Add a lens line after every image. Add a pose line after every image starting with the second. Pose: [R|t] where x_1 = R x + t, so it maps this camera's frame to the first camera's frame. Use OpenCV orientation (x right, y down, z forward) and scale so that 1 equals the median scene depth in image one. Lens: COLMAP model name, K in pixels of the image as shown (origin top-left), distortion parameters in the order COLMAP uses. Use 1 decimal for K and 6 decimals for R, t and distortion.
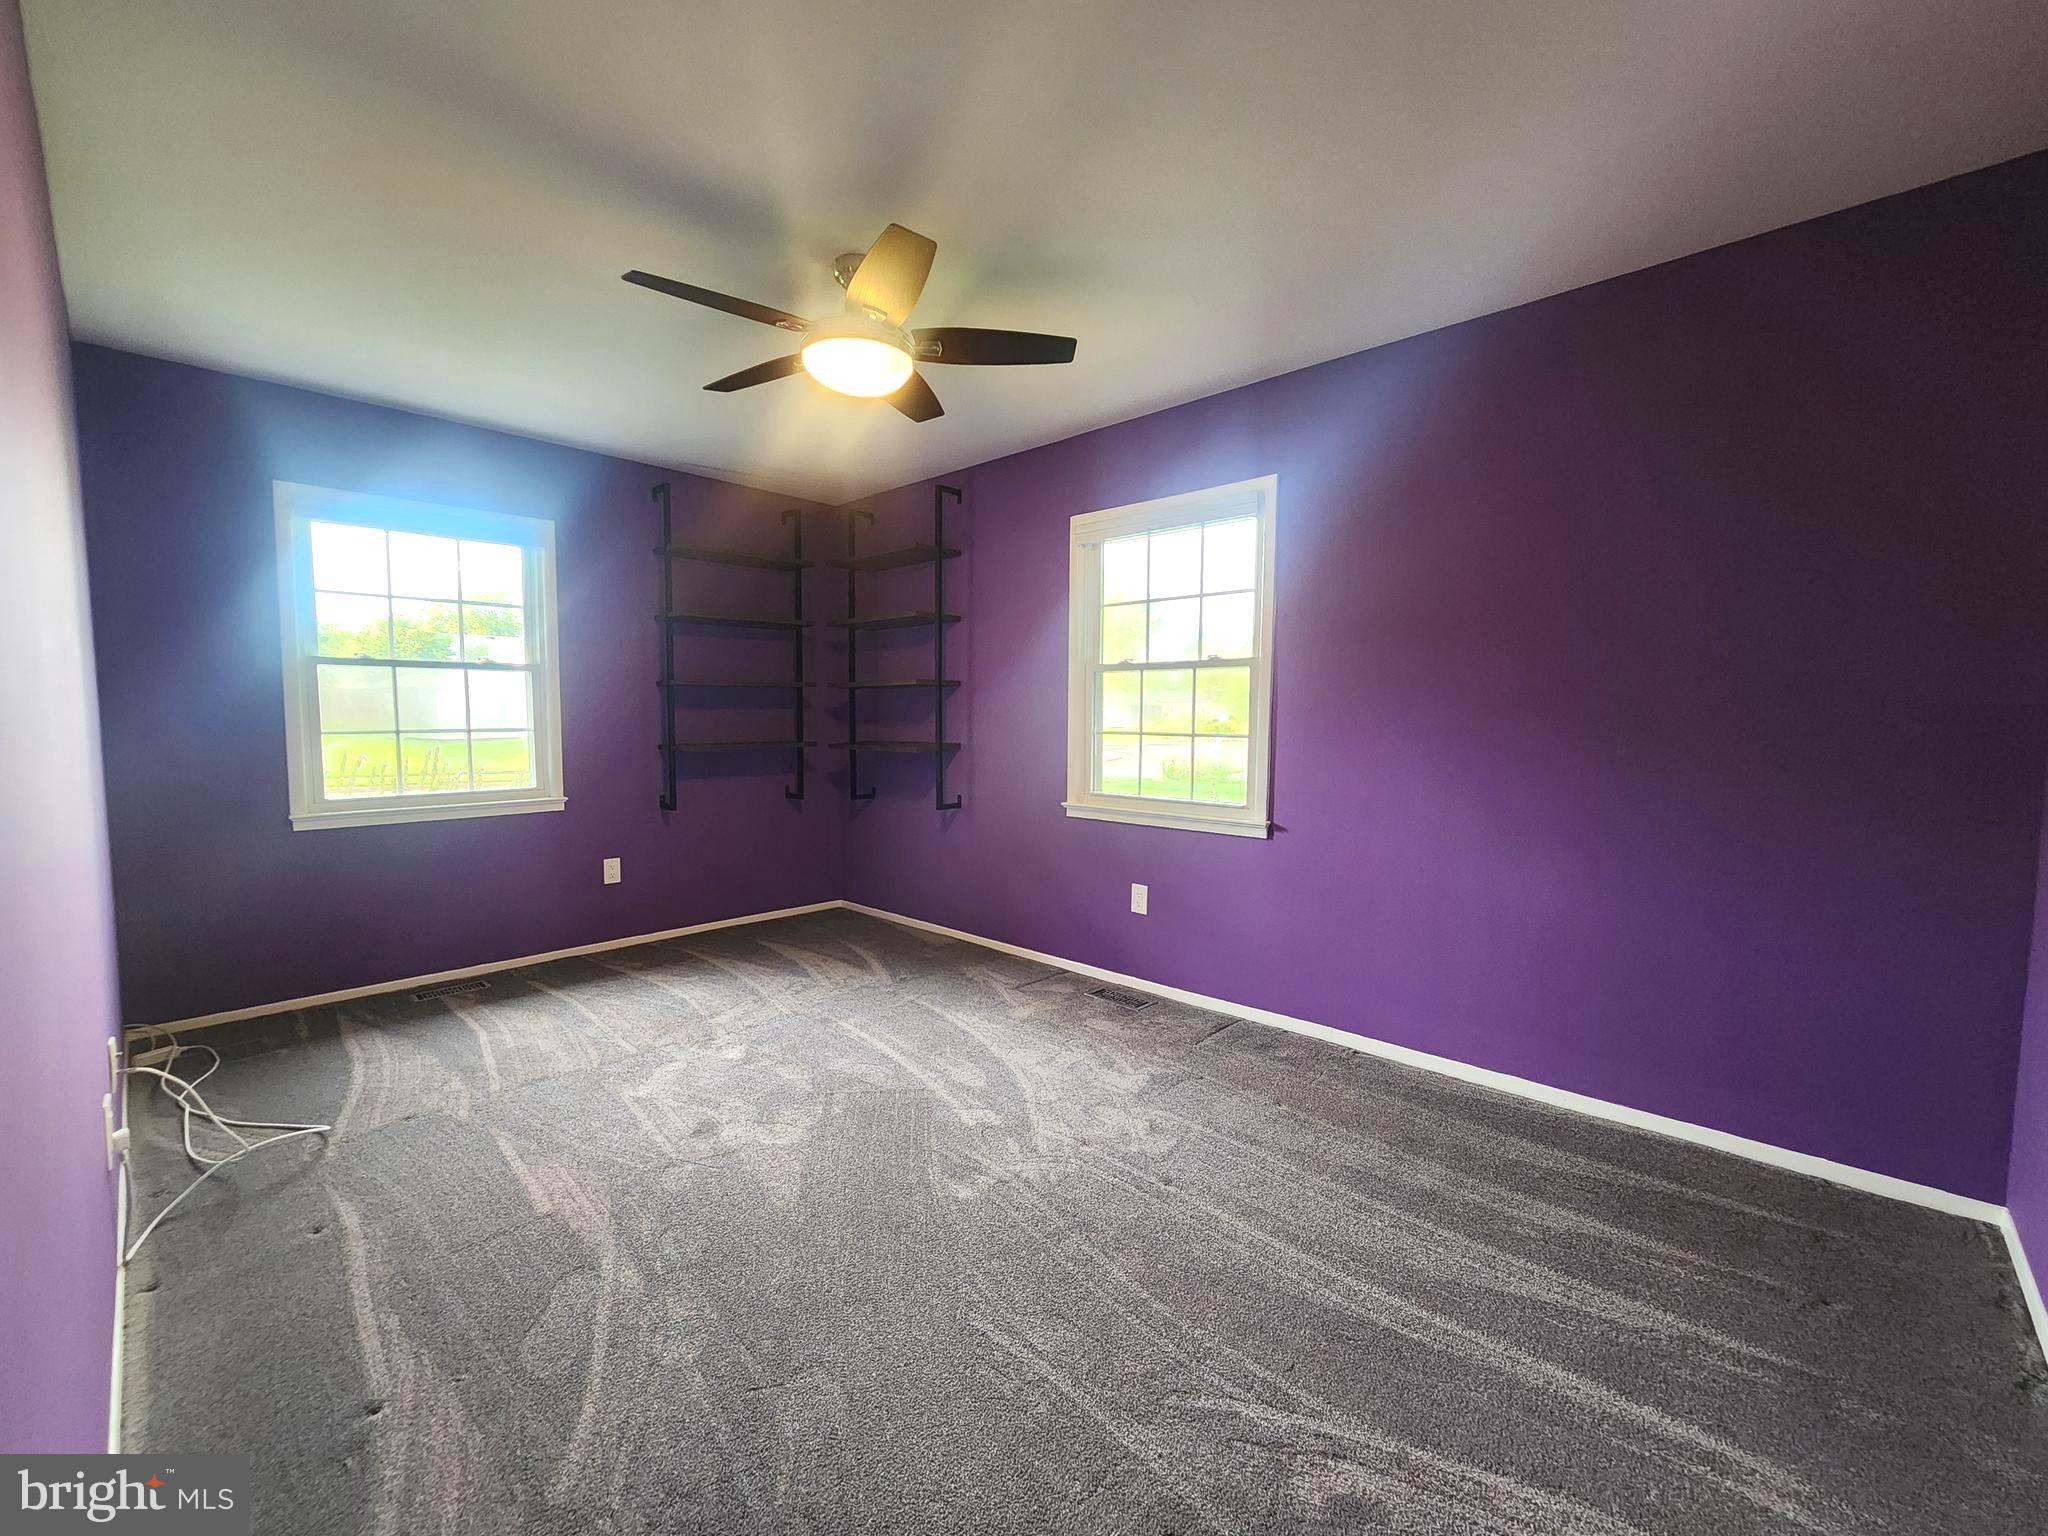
lens RADIAL K [[834.2, 0, 1008.6], [0, 834.2, 774.1], [0, 0, 1]] dist [-0.000276, -0.000058]
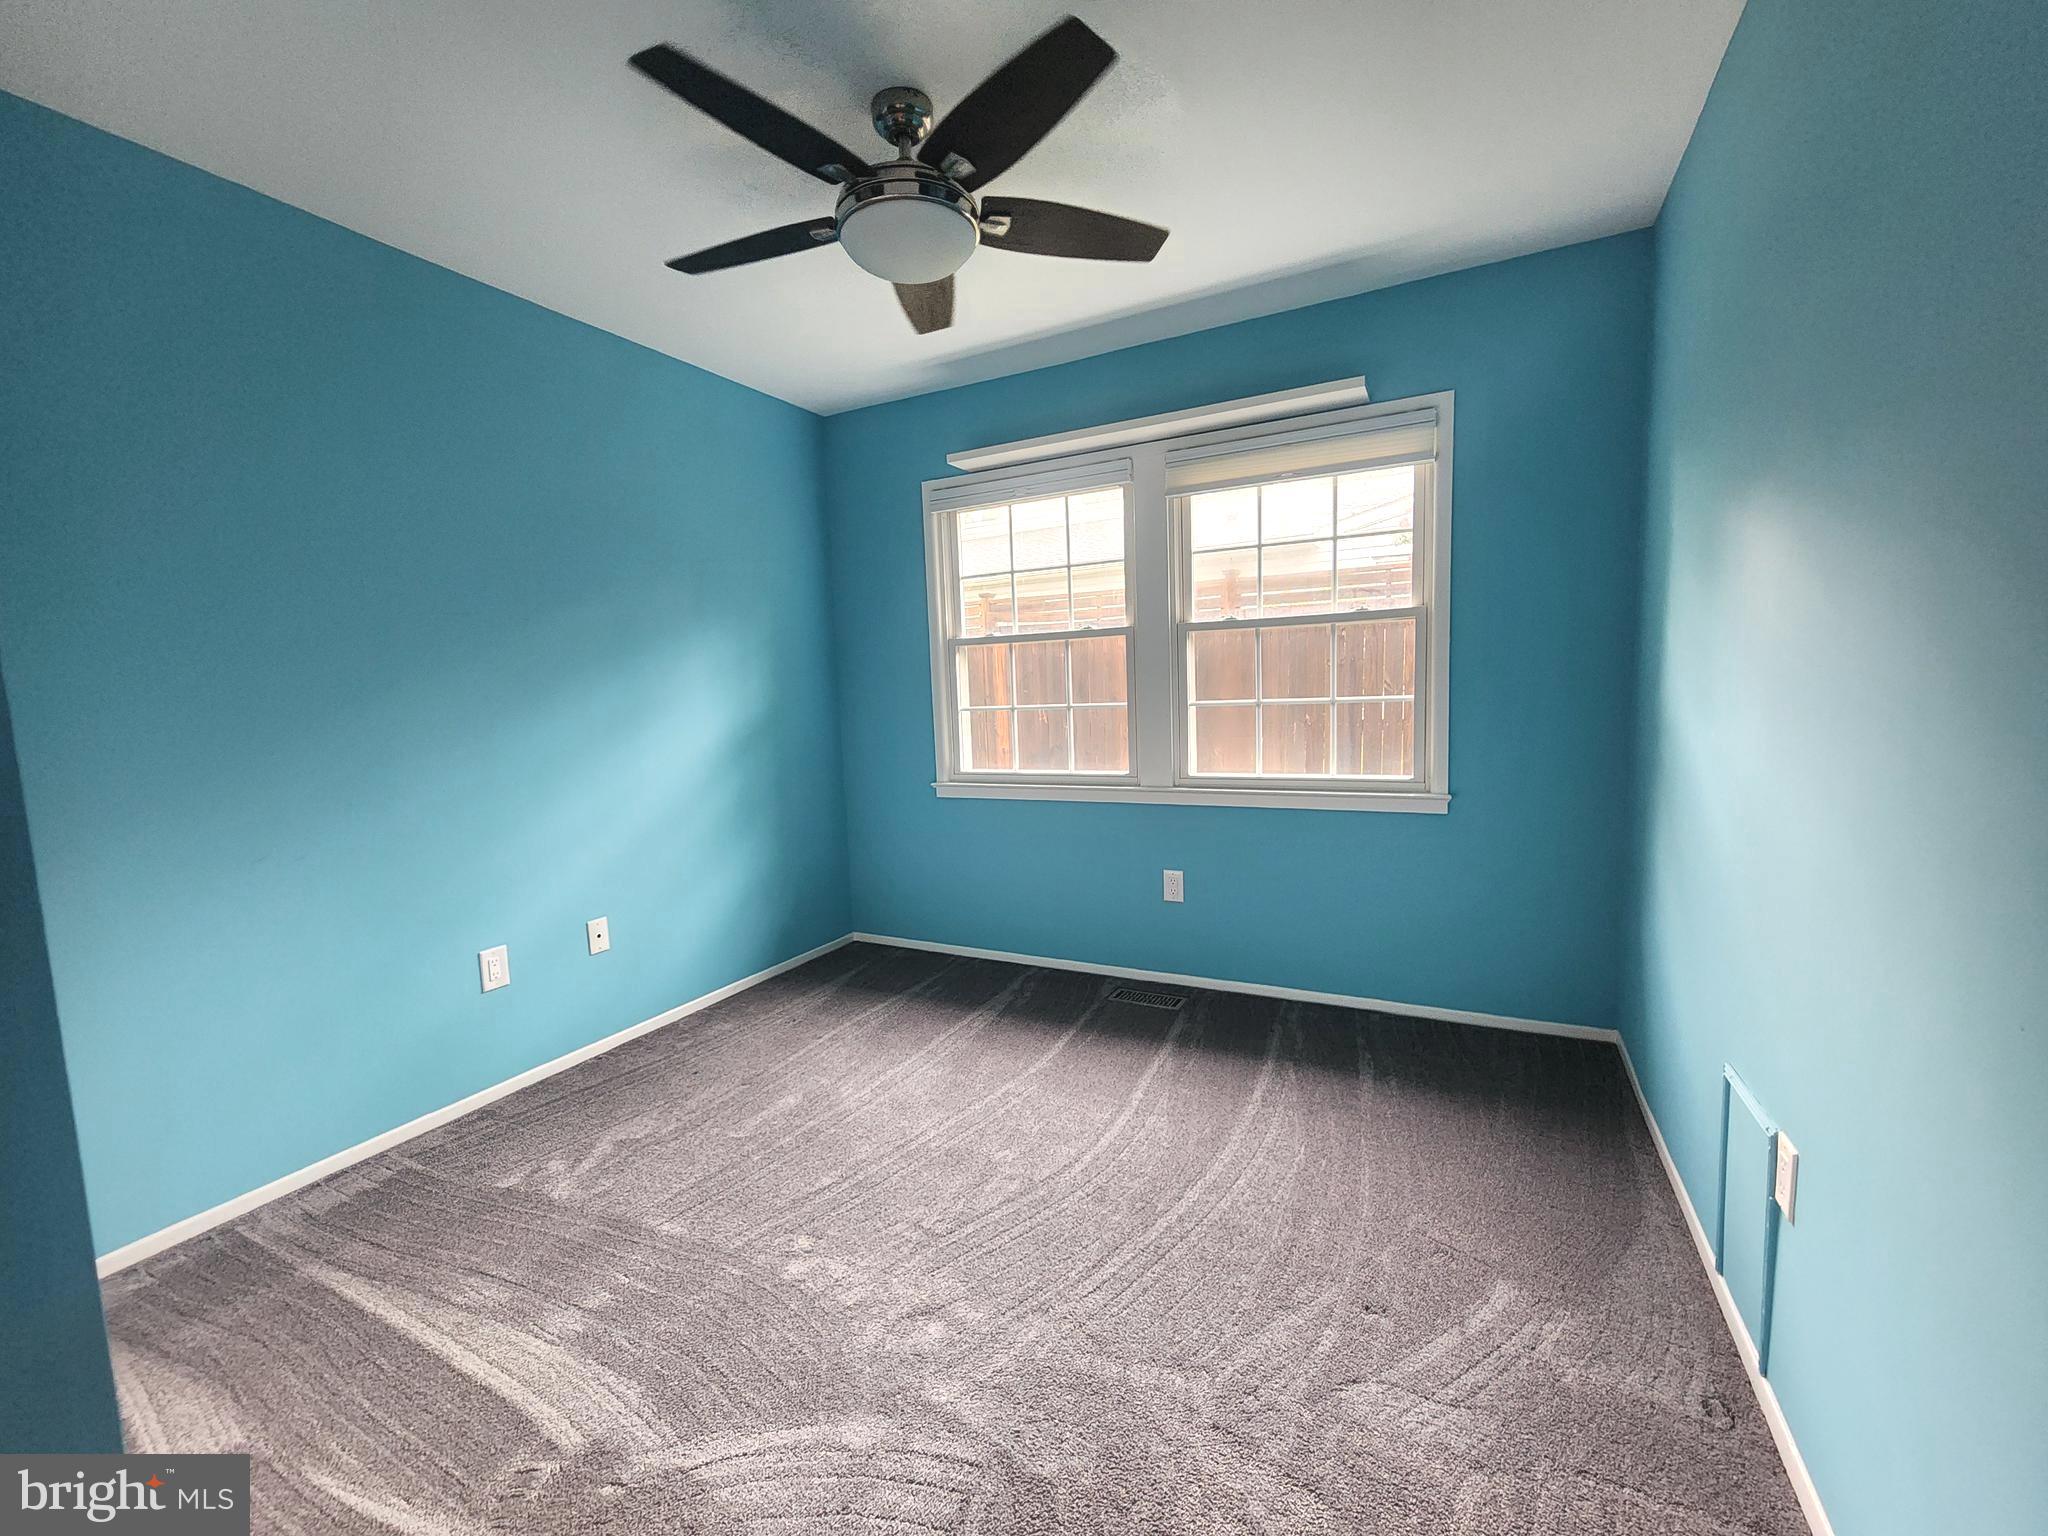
lens RADIAL K [[834.2, 0, 1008.6], [0, 834.2, 774.1], [0, 0, 1]] dist [-0.000276, -0.000058]
pose [[0.973408, -0.056092, 0.222106, -0.163492], [0.050269, 0.998230, 0.031788, -0.007103], [-0.223496, -0.019778, 0.974504, 0.119345]]
